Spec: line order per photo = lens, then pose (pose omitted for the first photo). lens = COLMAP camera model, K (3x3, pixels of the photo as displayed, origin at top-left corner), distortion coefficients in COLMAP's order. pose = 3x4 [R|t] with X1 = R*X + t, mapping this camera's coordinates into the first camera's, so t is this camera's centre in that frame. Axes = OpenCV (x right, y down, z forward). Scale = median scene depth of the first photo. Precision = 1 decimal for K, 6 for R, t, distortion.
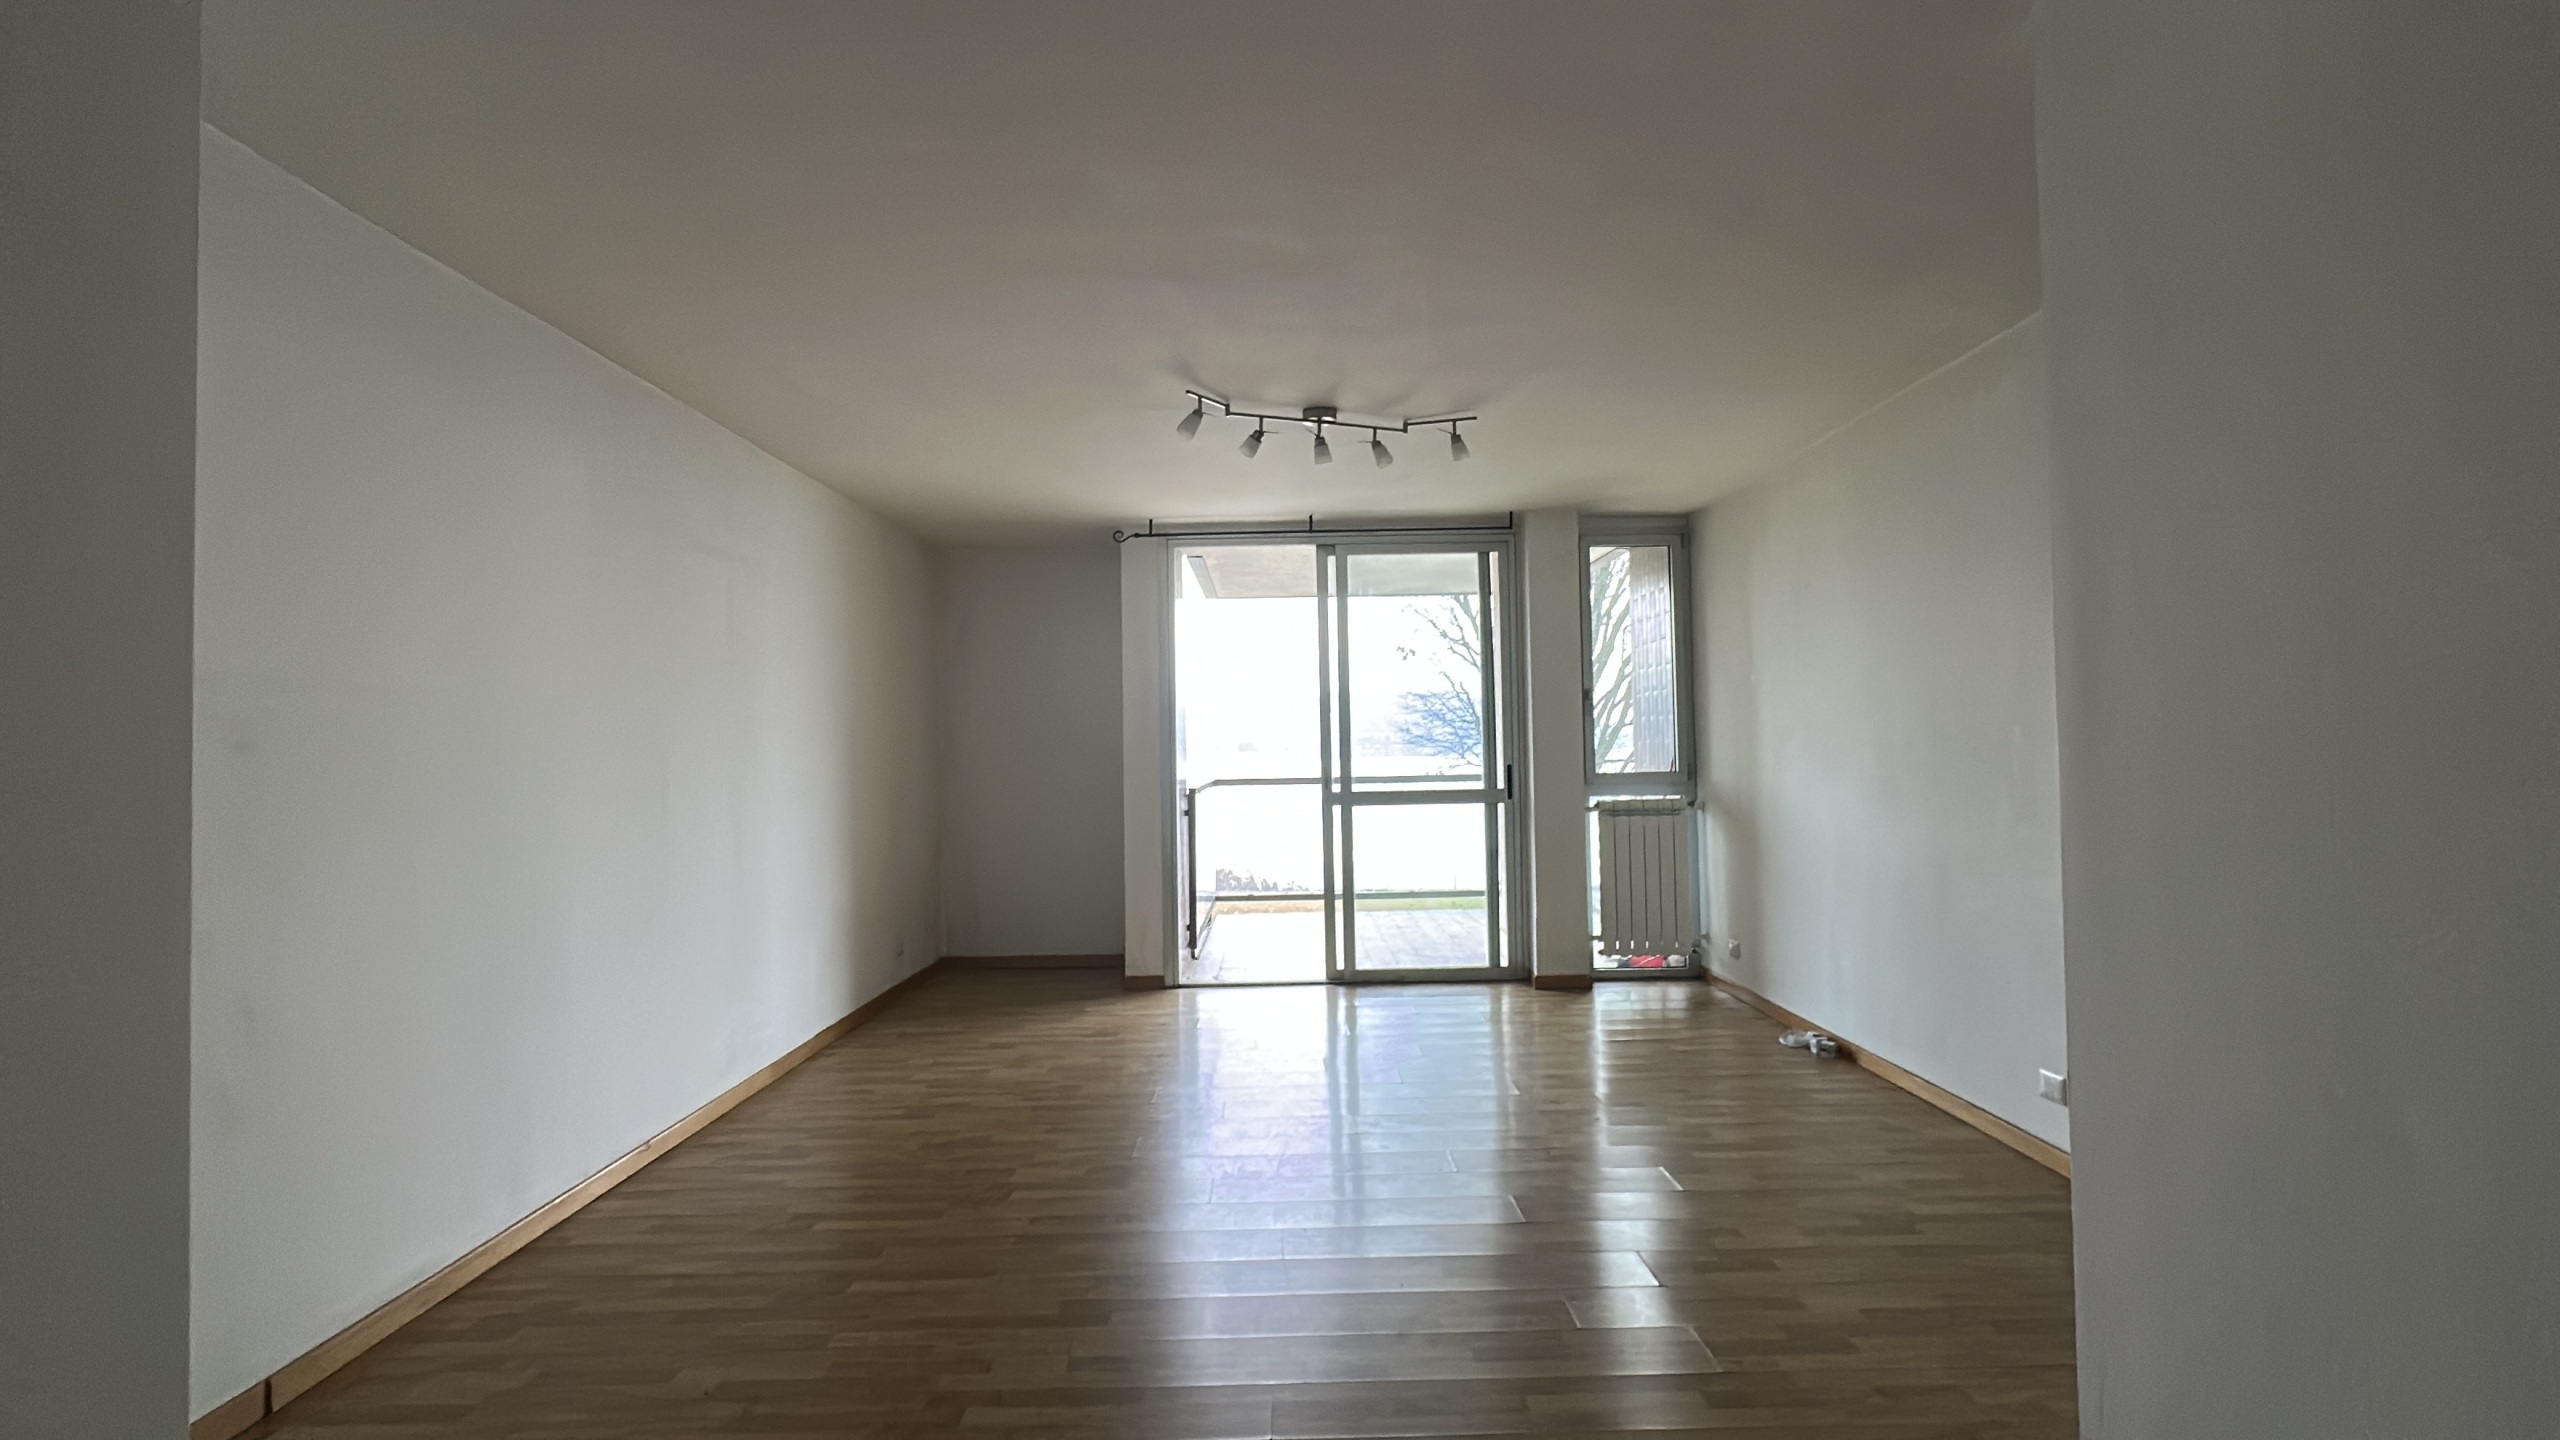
lens RADIAL K [[1165.4, 0, 1280.0], [0, 1165.4, 720.0], [0, 0, 1]] dist [0.000023, -0.000198]
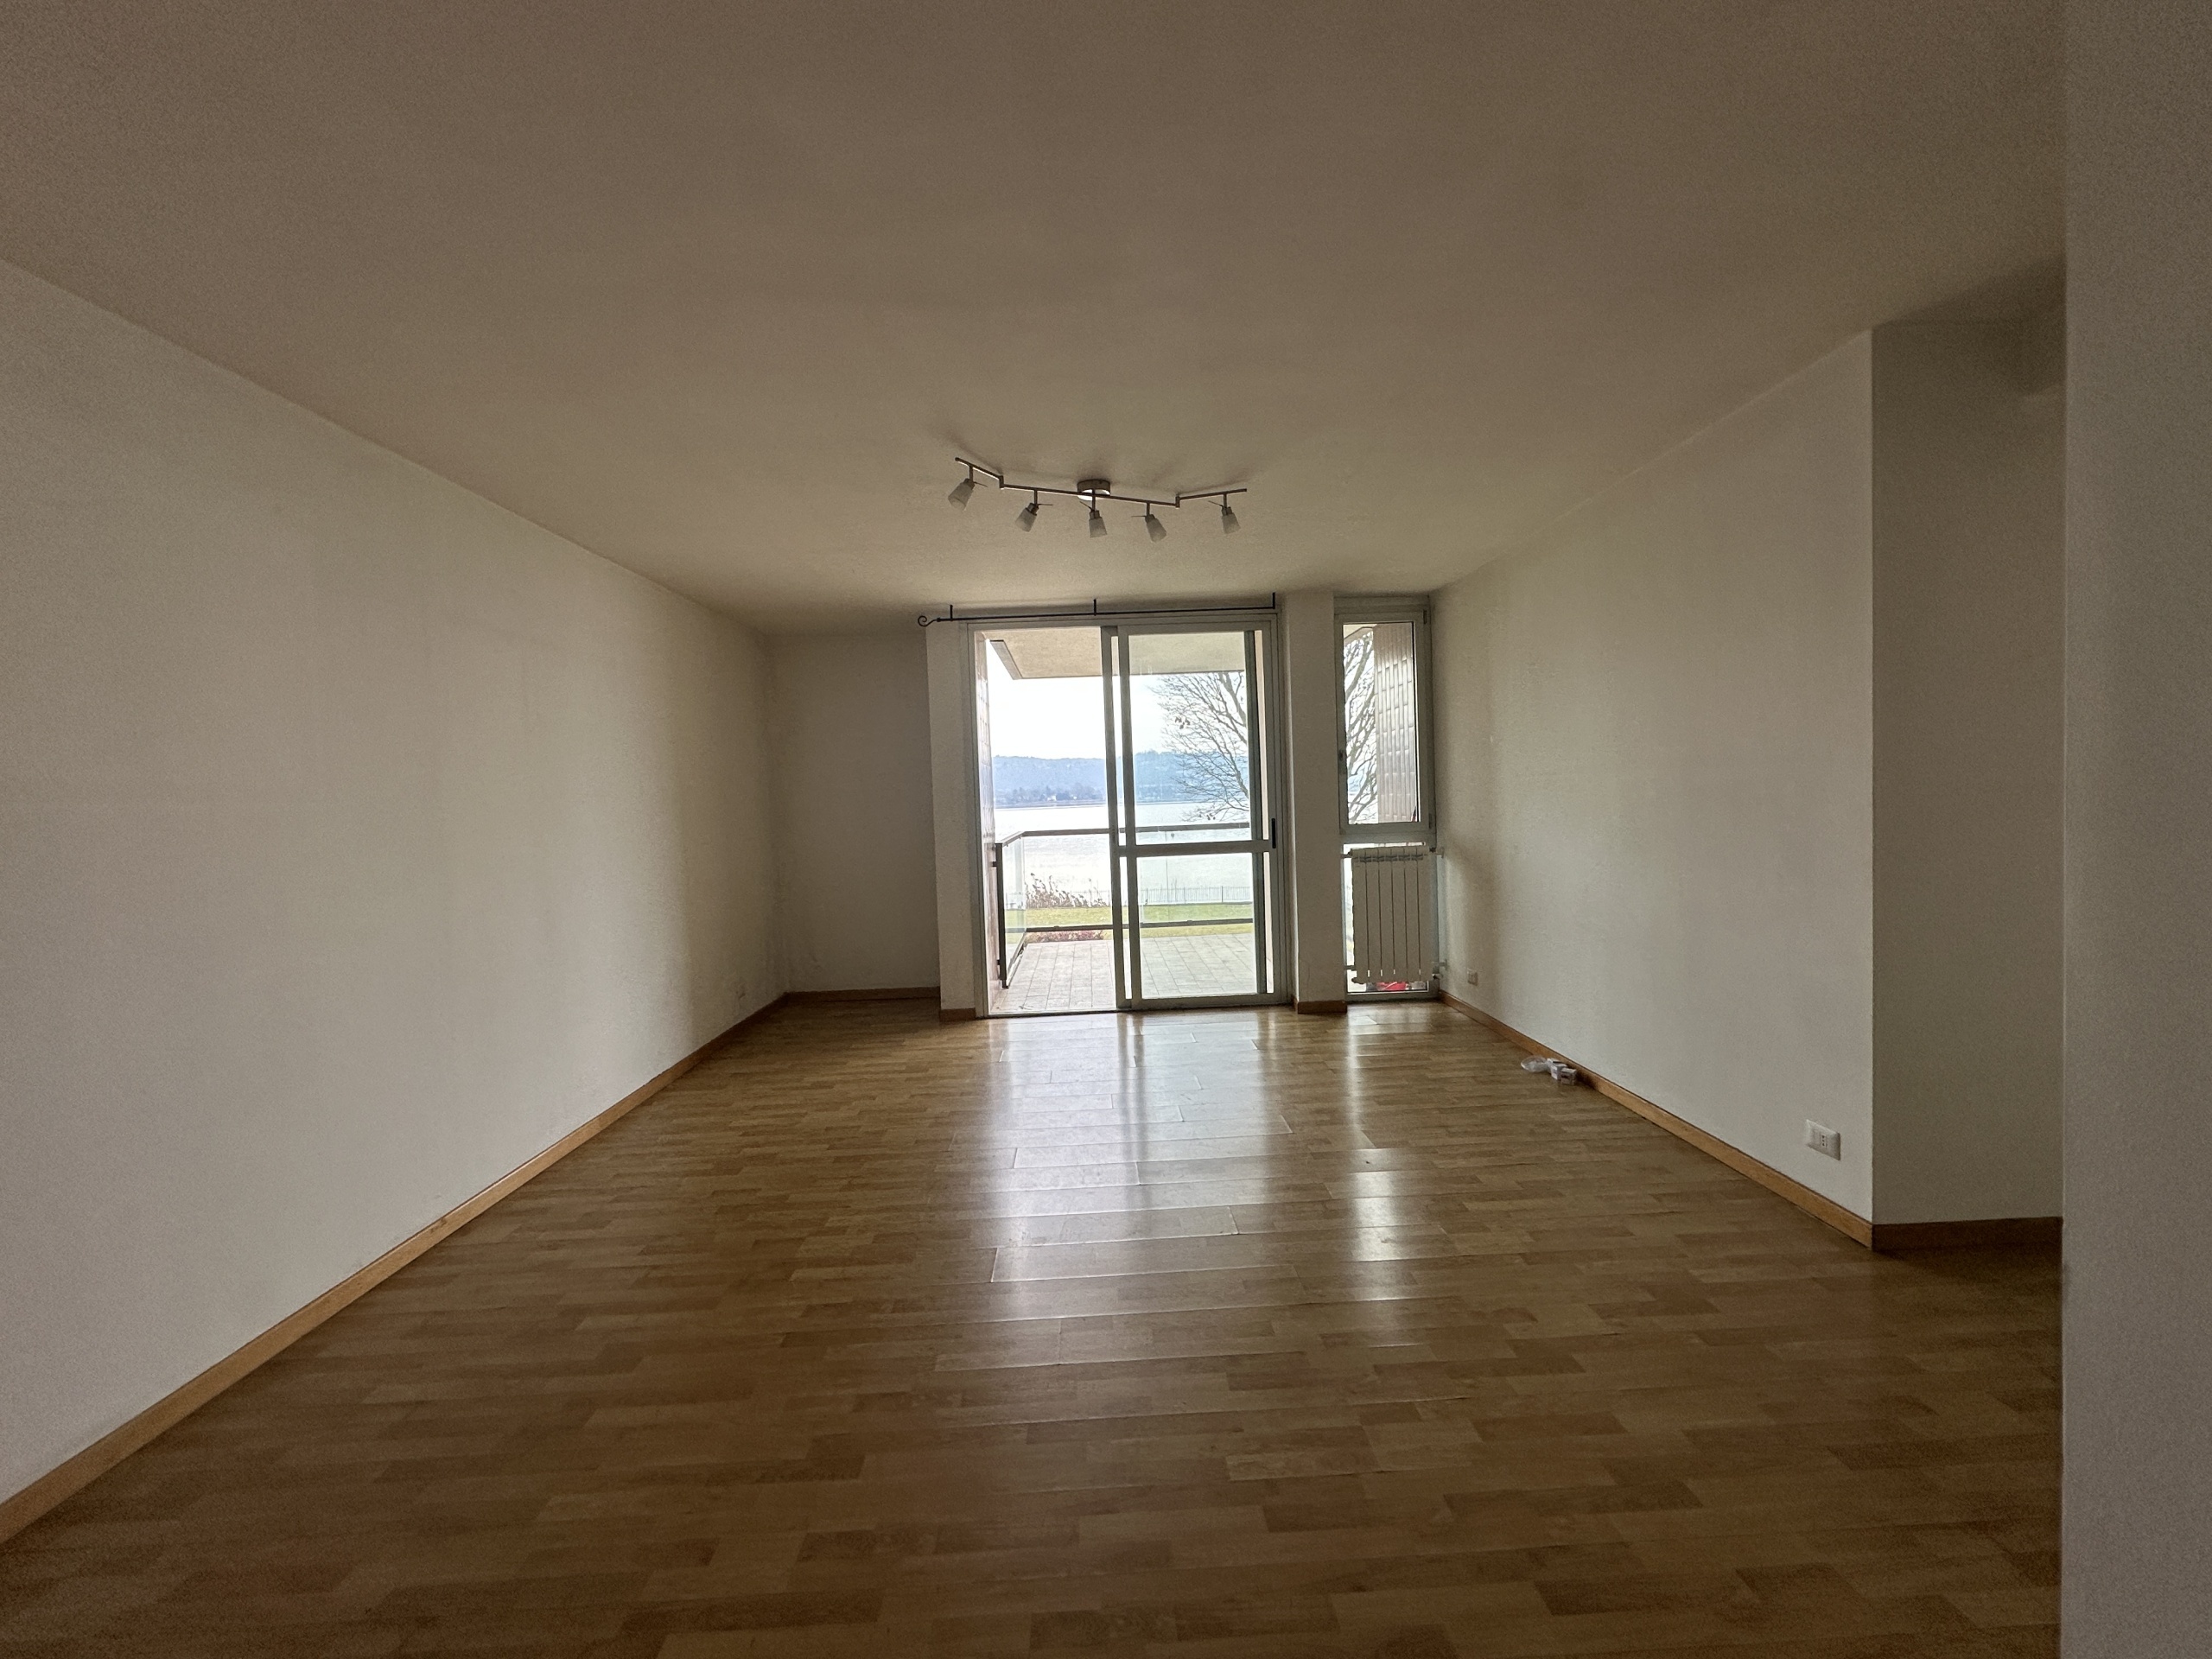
lens RADIAL K [[879.0, 0, 1106.0], [0, 879.0, 829.5], [0, 0, 1]] dist [-0.000904, -0.000083]
pose [[0.999620, -0.020112, 0.018825, 0.017042], [0.018916, 0.997918, 0.061657, -0.007408], [-0.020026, -0.061278, 0.997920, 0.149104]]
